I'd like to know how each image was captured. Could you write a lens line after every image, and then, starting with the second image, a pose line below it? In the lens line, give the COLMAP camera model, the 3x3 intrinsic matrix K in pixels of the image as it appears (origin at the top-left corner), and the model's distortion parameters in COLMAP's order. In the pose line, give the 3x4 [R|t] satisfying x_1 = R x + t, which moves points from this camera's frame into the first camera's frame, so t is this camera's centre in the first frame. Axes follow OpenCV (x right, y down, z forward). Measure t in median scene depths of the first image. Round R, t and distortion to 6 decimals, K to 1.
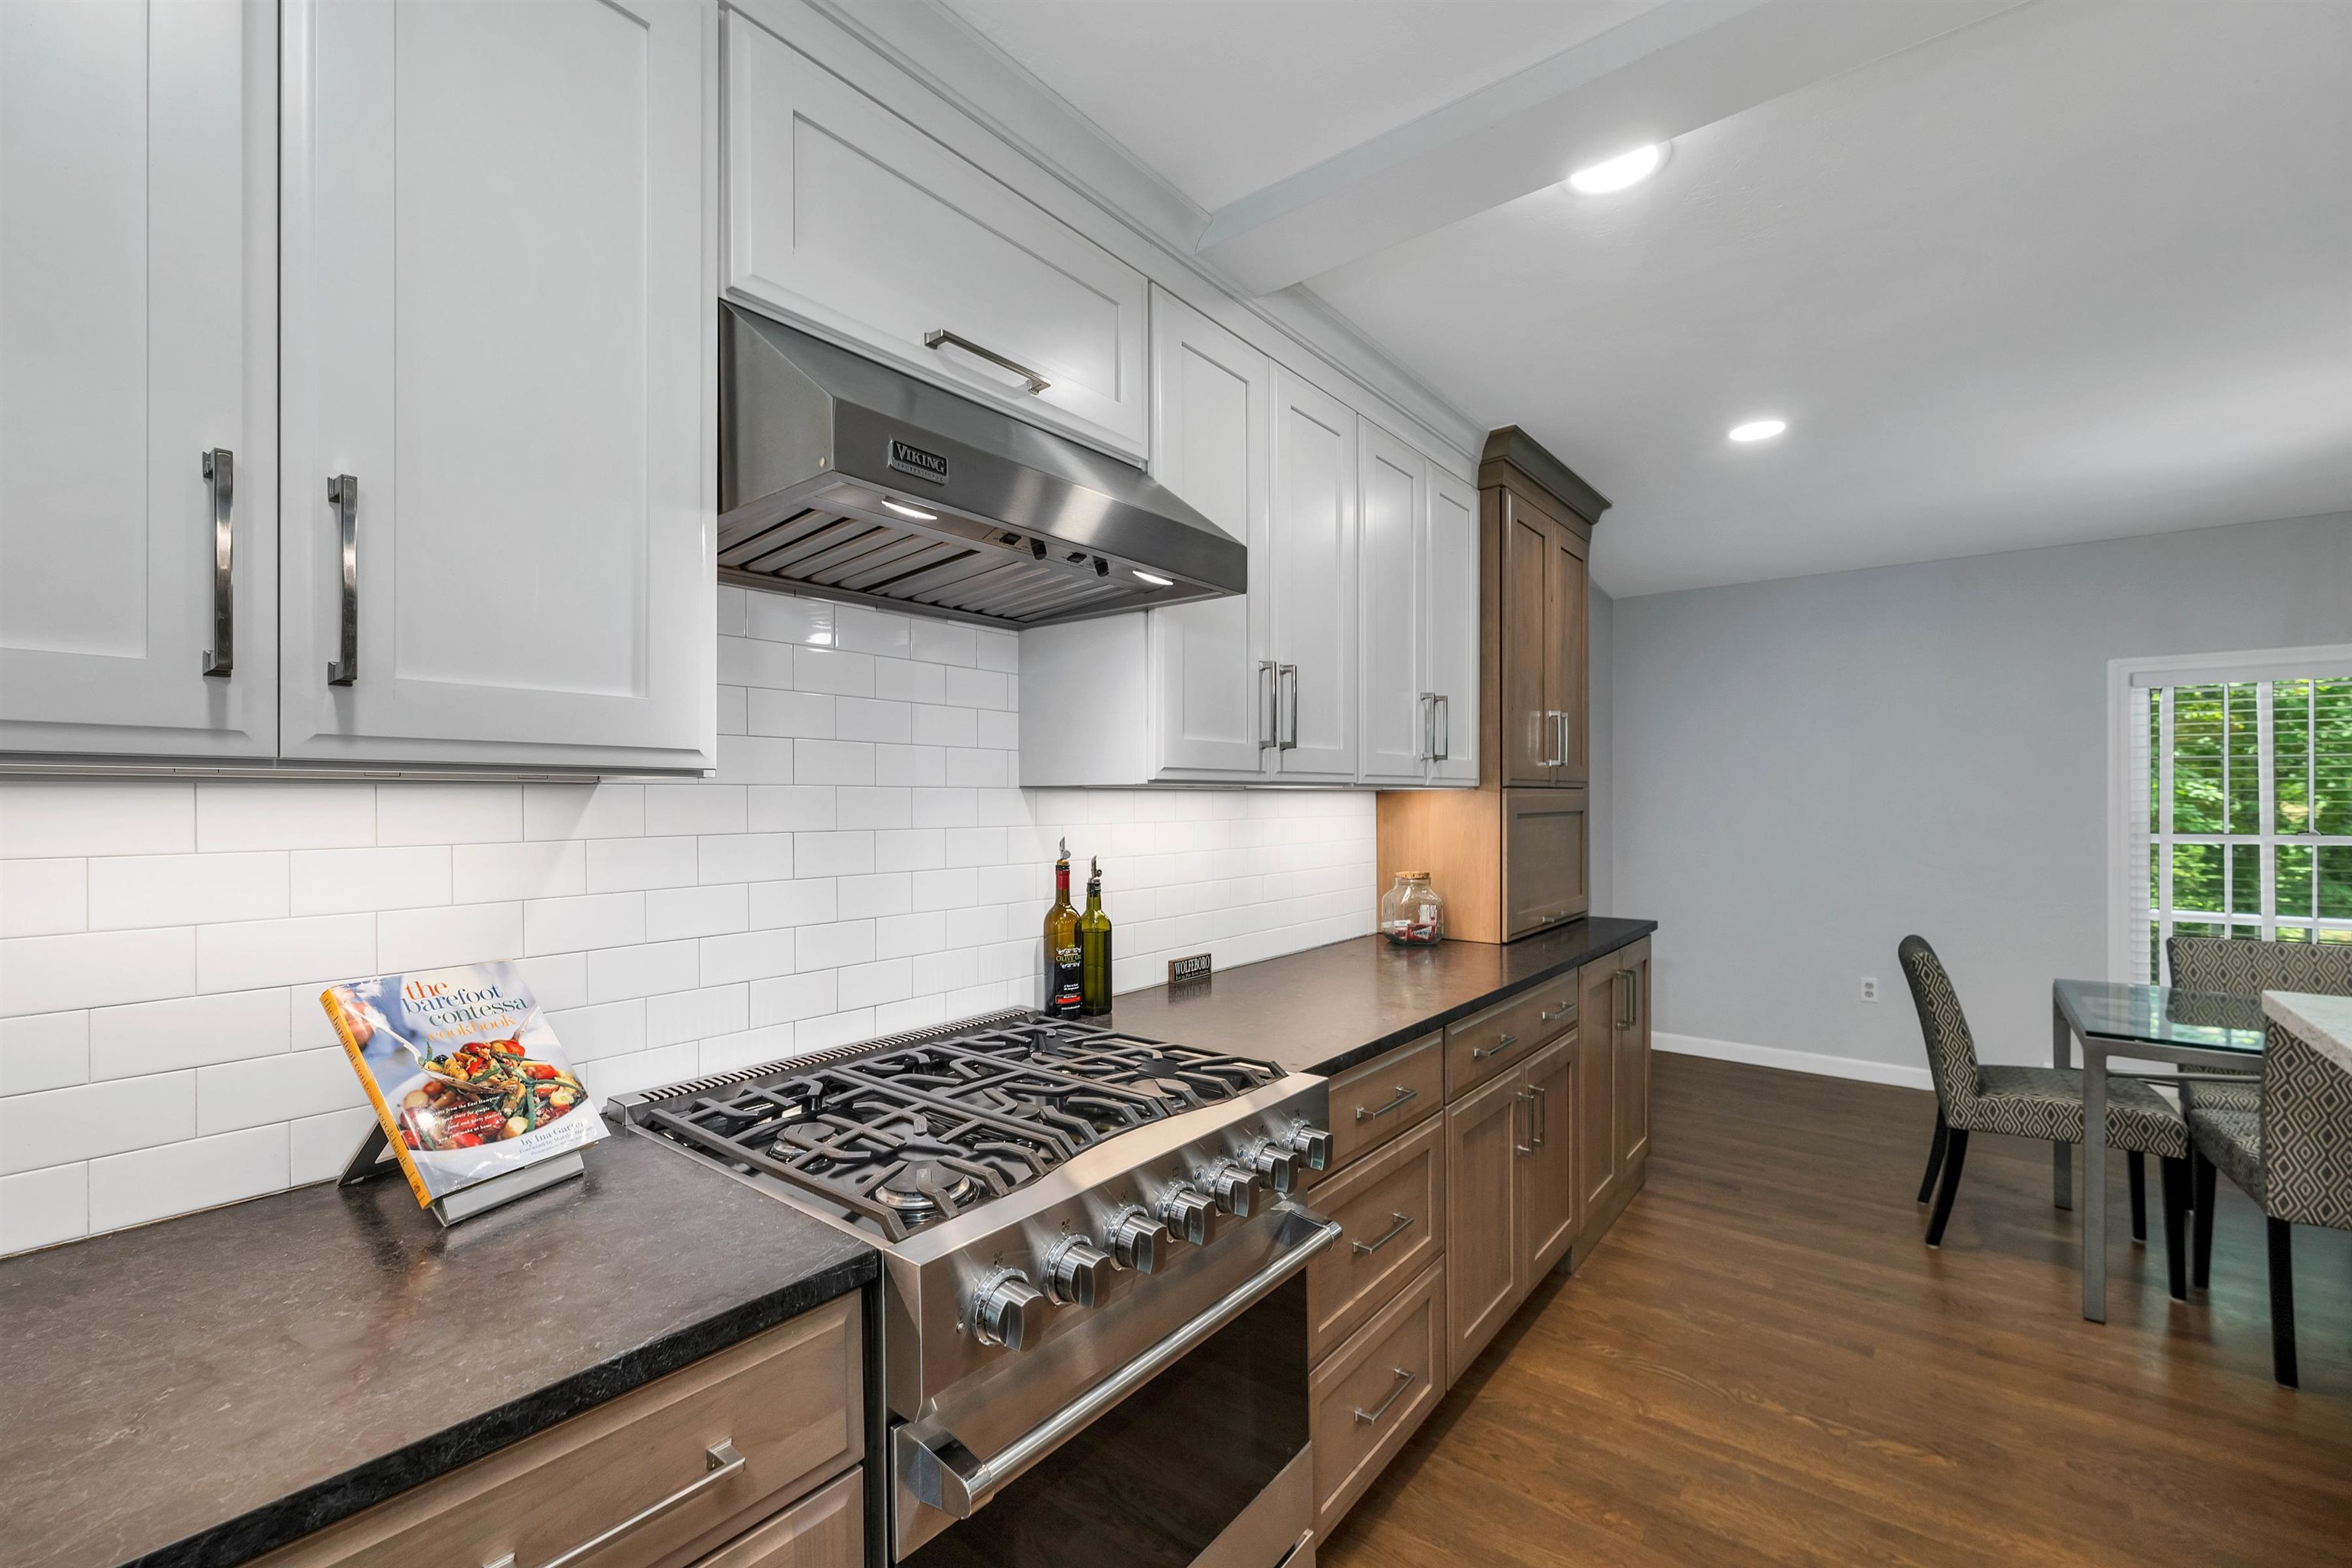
lens RADIAL K [[970.2, 0, 1169.8], [0, 970.2, 798.4], [0, 0, 1]] dist [0.000202, 0.000970]
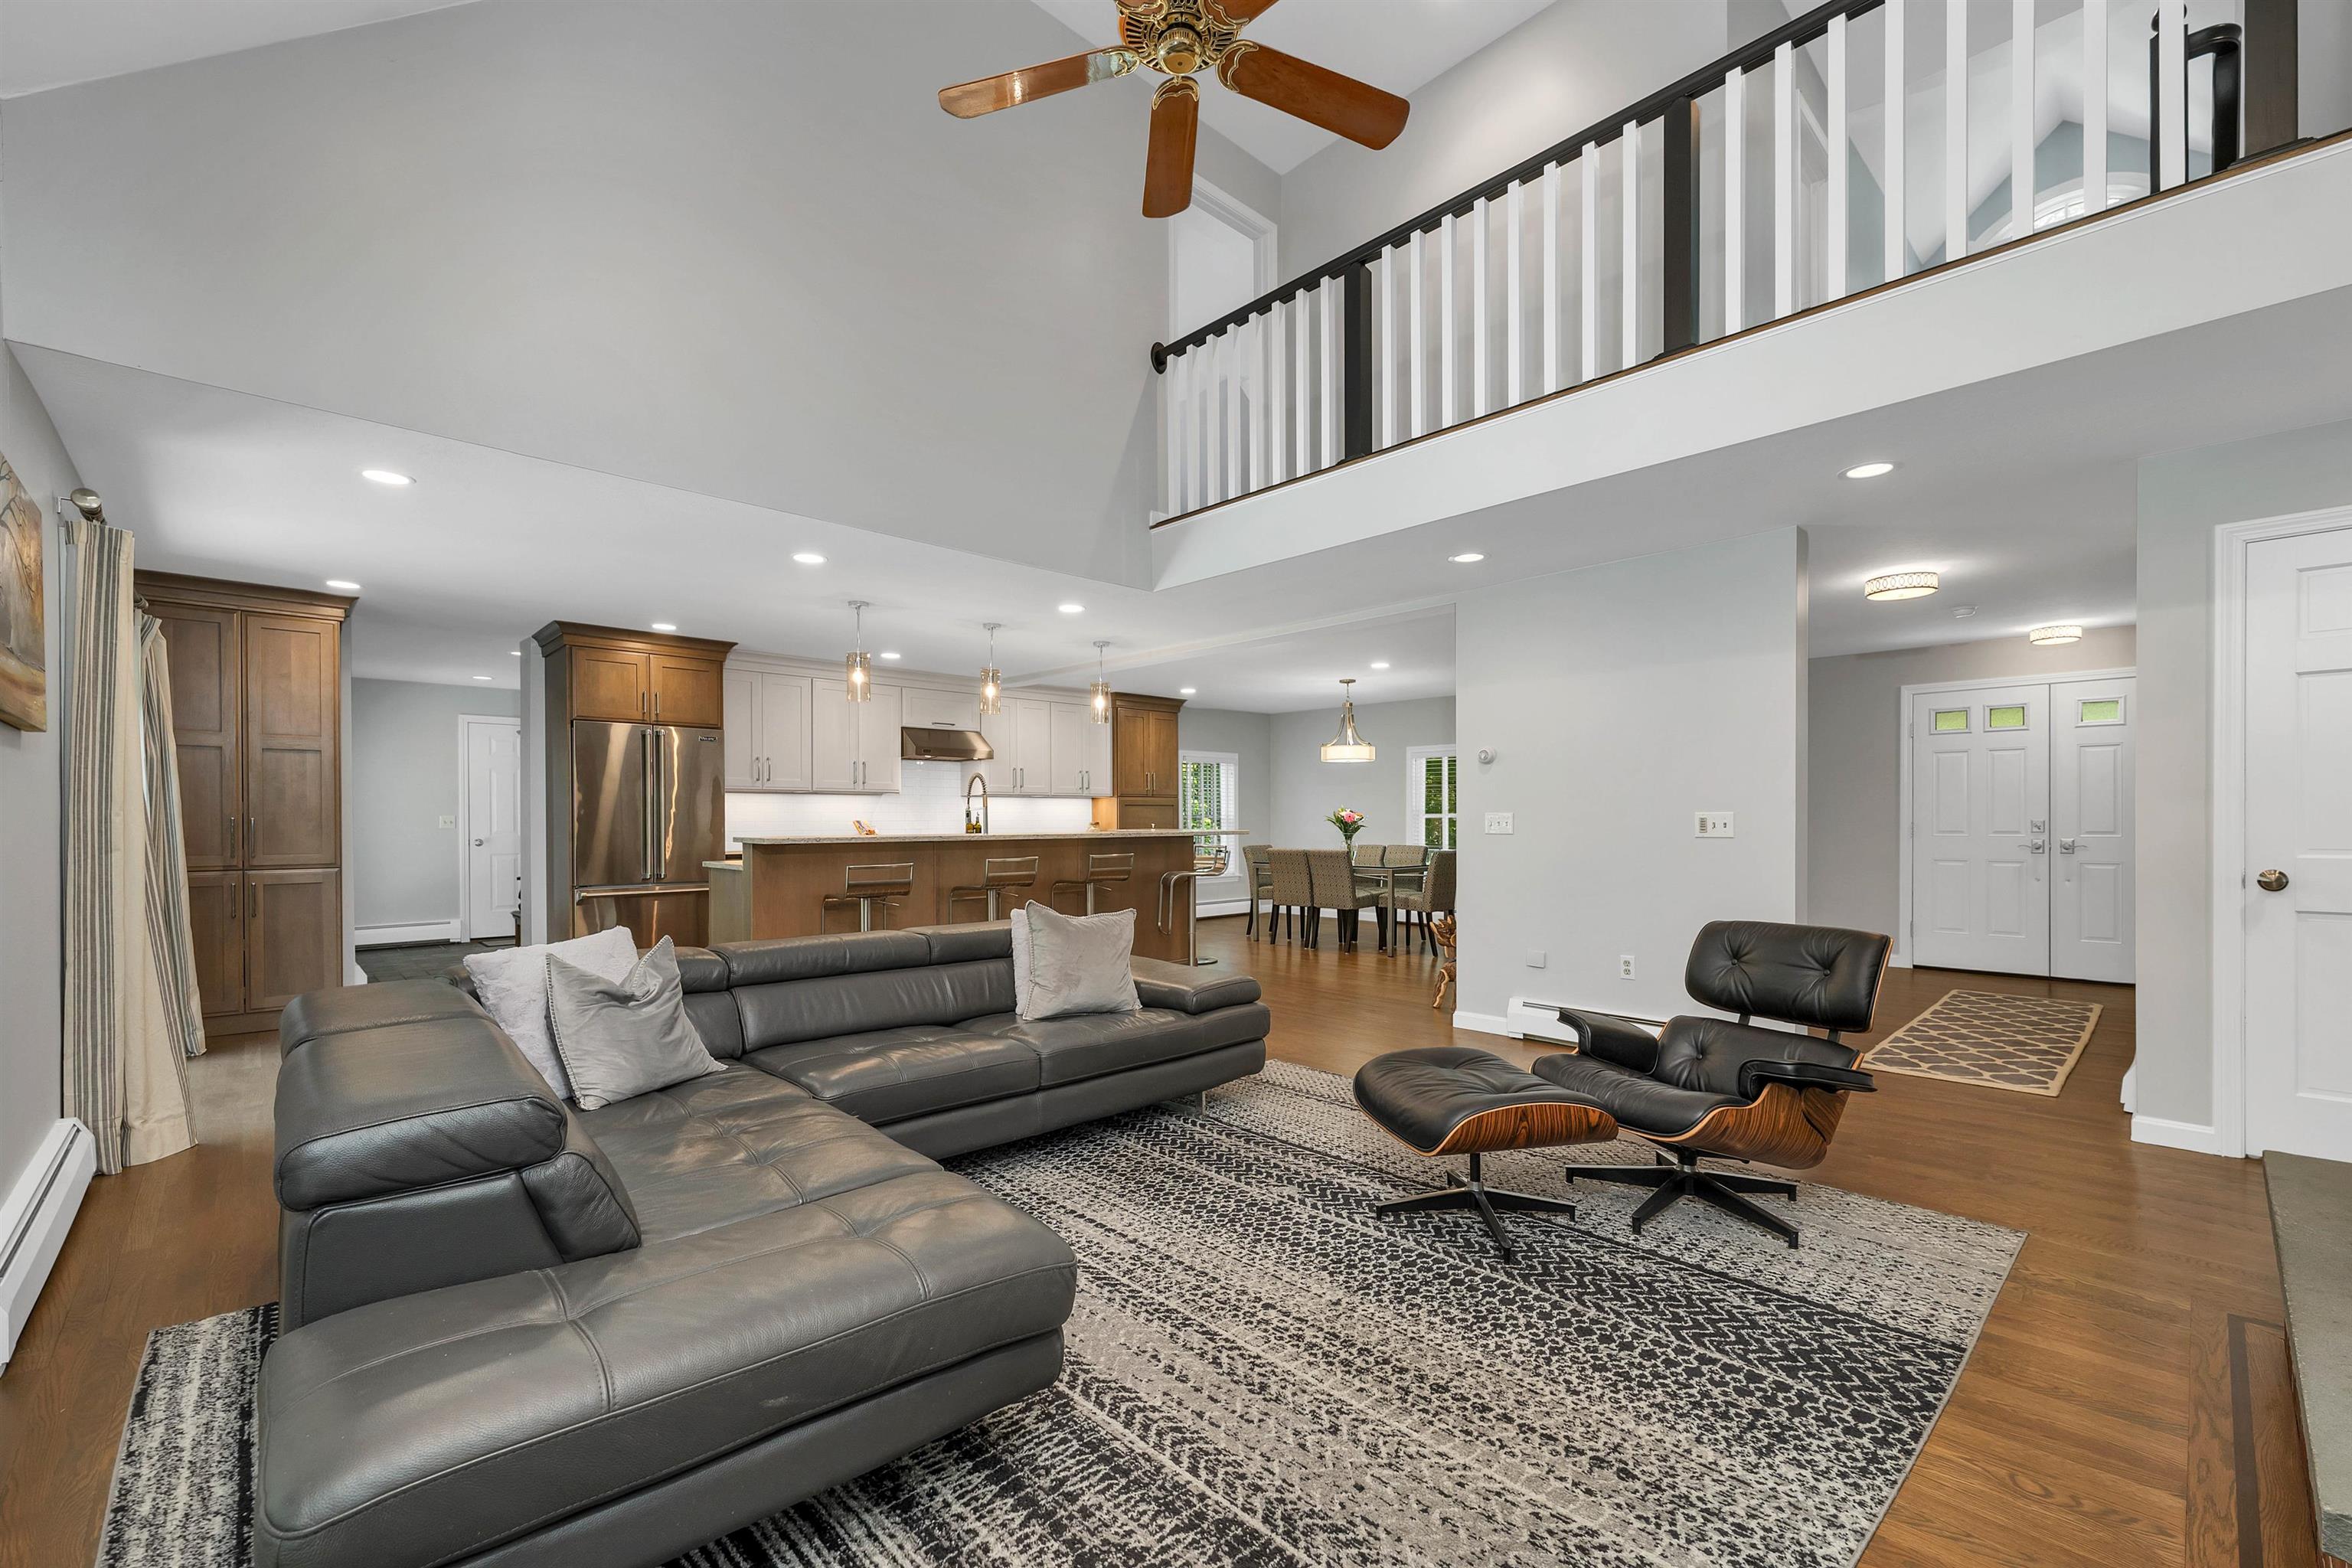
lens RADIAL K [[970.2, 0, 1176.7], [0, 970.2, 809.5], [0, 0, 1]] dist [0.000202, 0.000970]
pose [[0.992072, -0.002614, -0.125641, 0.974082], [0.001440, 0.999954, -0.009436, 0.065998], [0.125660, 0.009181, 0.992031, -2.328021]]
